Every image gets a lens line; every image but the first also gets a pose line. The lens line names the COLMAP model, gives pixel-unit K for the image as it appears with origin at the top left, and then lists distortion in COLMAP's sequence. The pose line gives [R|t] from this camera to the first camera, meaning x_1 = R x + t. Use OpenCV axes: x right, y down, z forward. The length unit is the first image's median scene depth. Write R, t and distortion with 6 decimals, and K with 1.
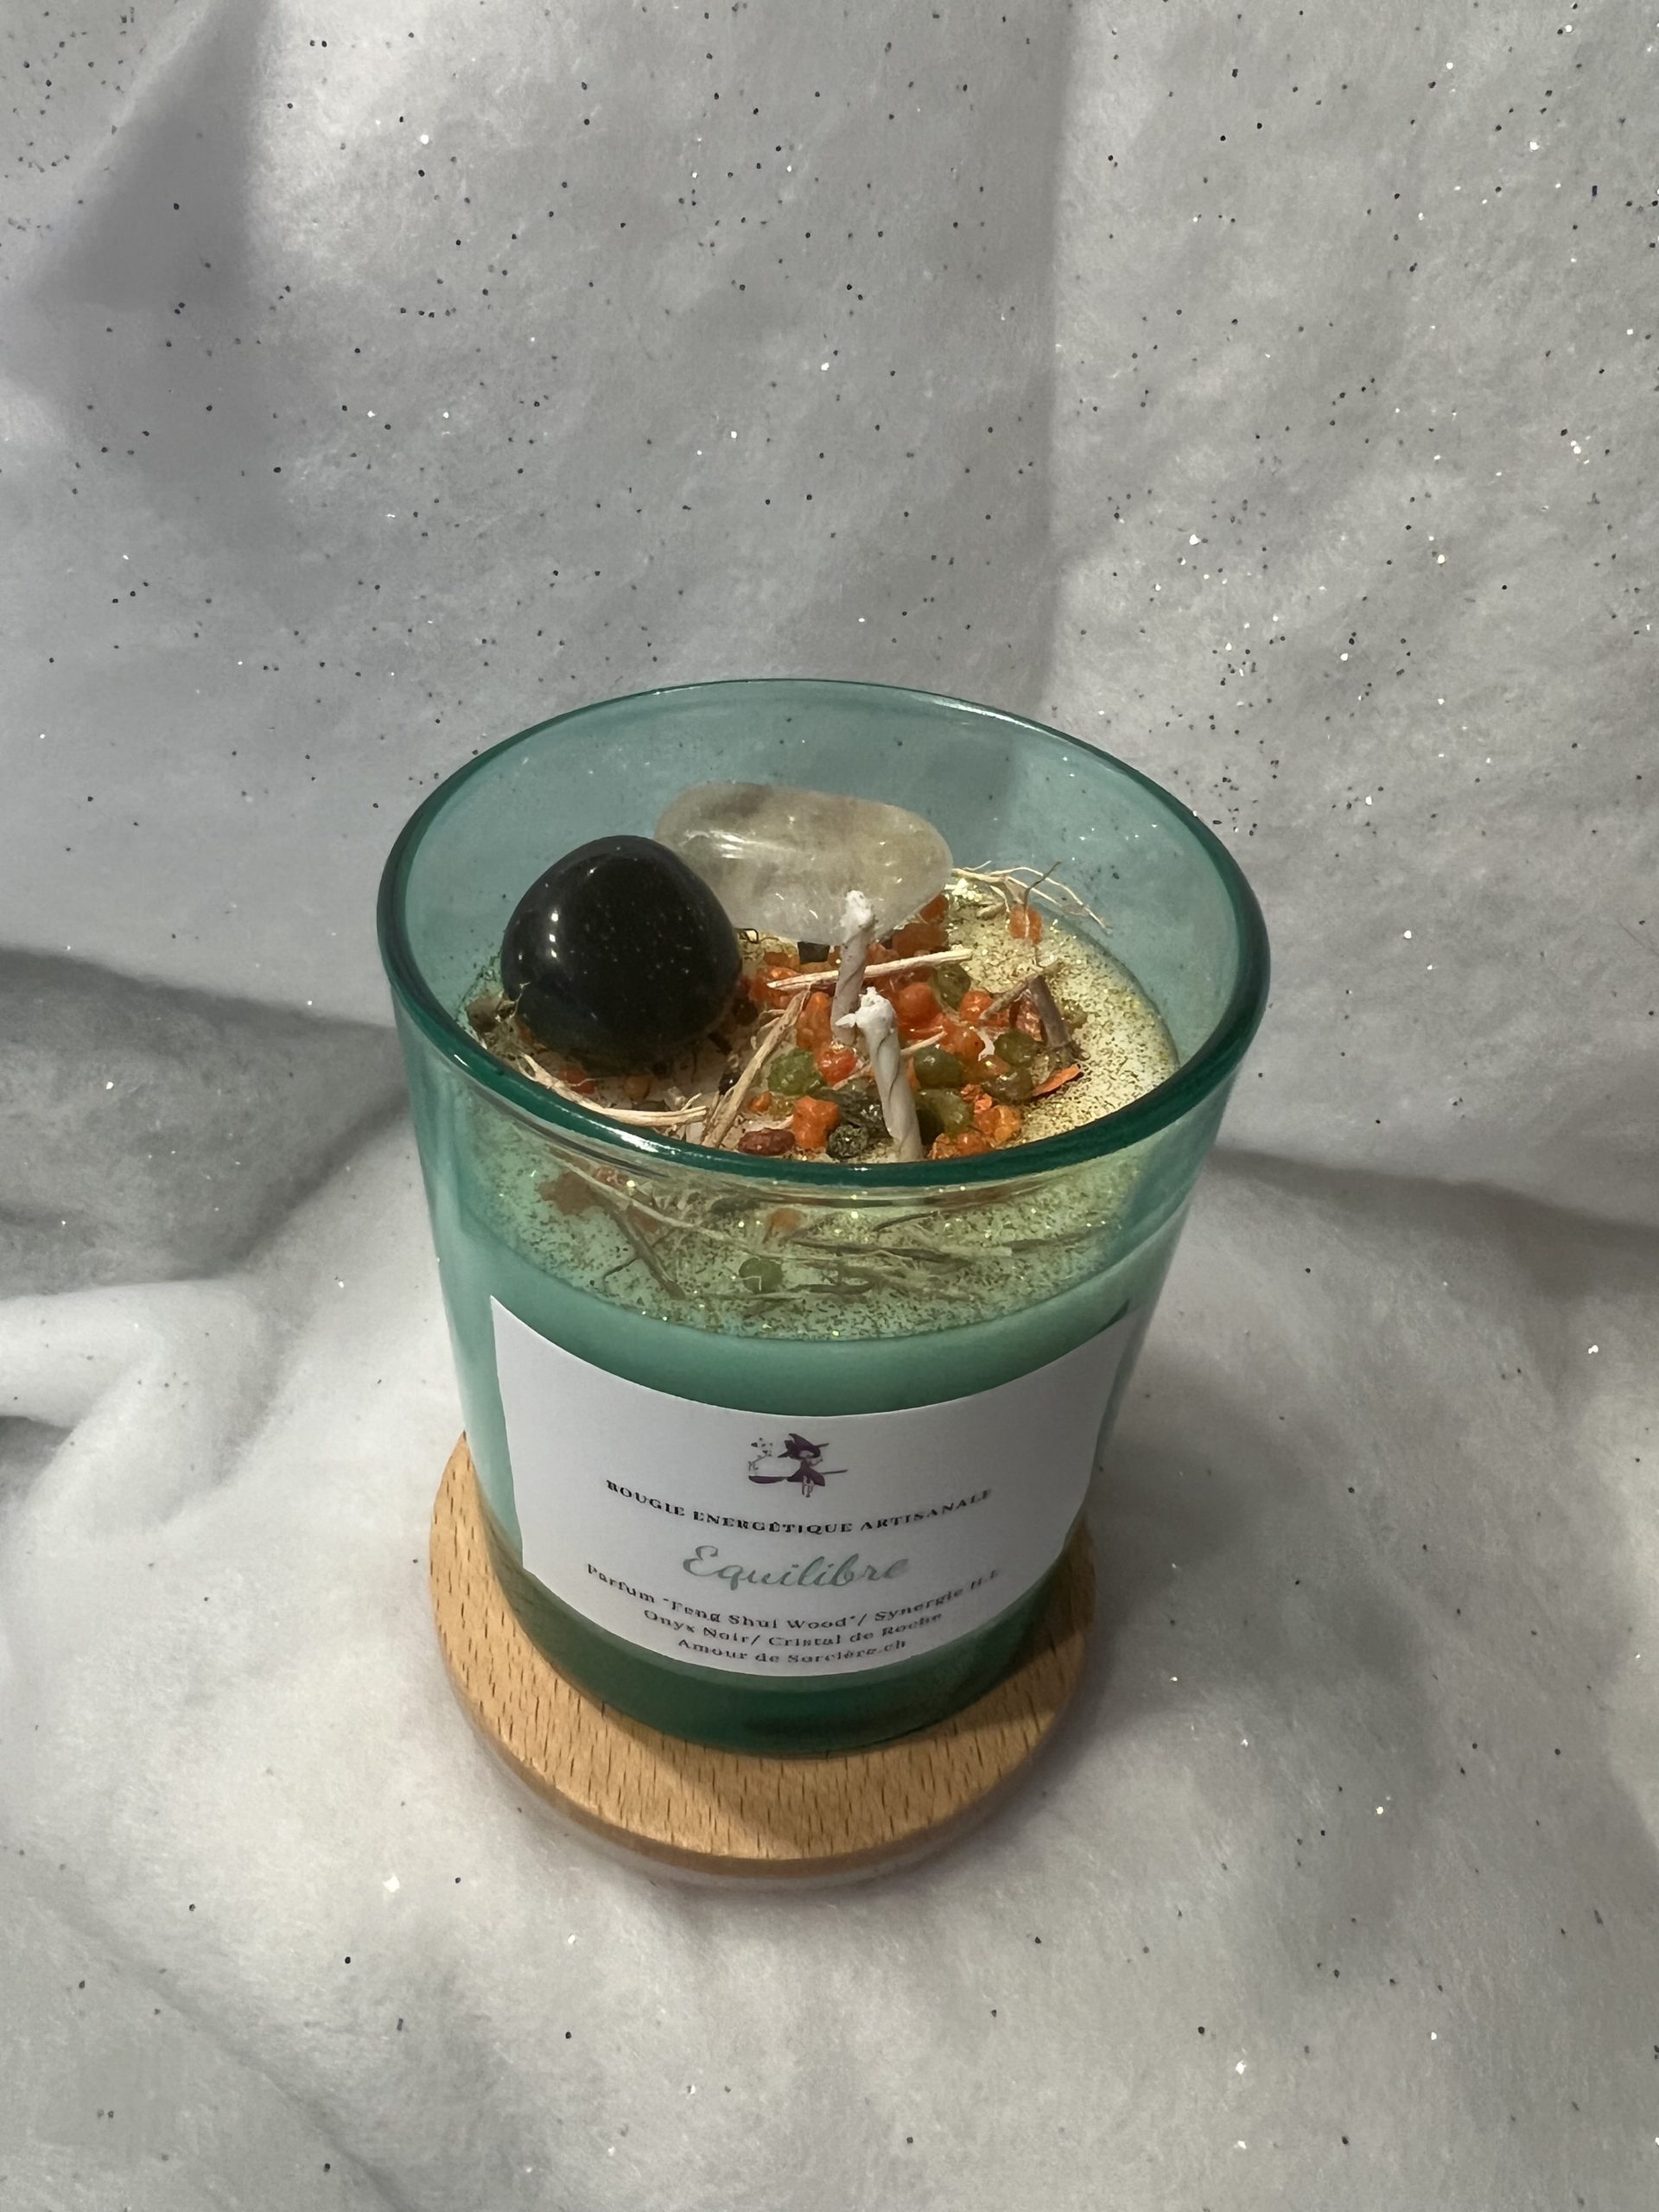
lens RADIAL K [[1706.1, 0, 689.2], [0, 1706.1, 997.9], [0, 0, 1]] dist [-0.013621, 0.002692]
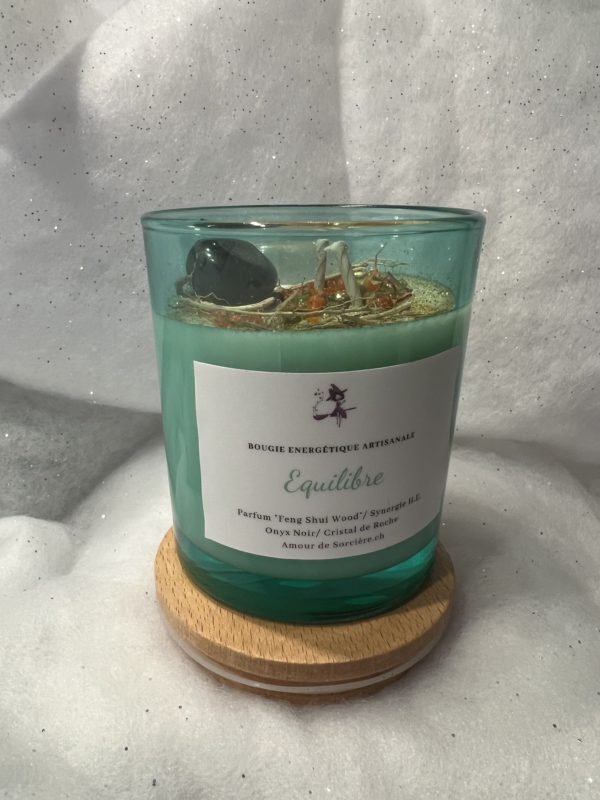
lens RADIAL K [[617.1, 0, 249.3], [0, 617.1, 360.9], [0, 0, 1]] dist [-0.013621, 0.002692]
pose [[0.993867, -0.057971, 0.094174, -0.091303], [0.088286, 0.928761, -0.360013, 0.369549], [-0.066595, 0.366119, 0.928182, 0.155969]]
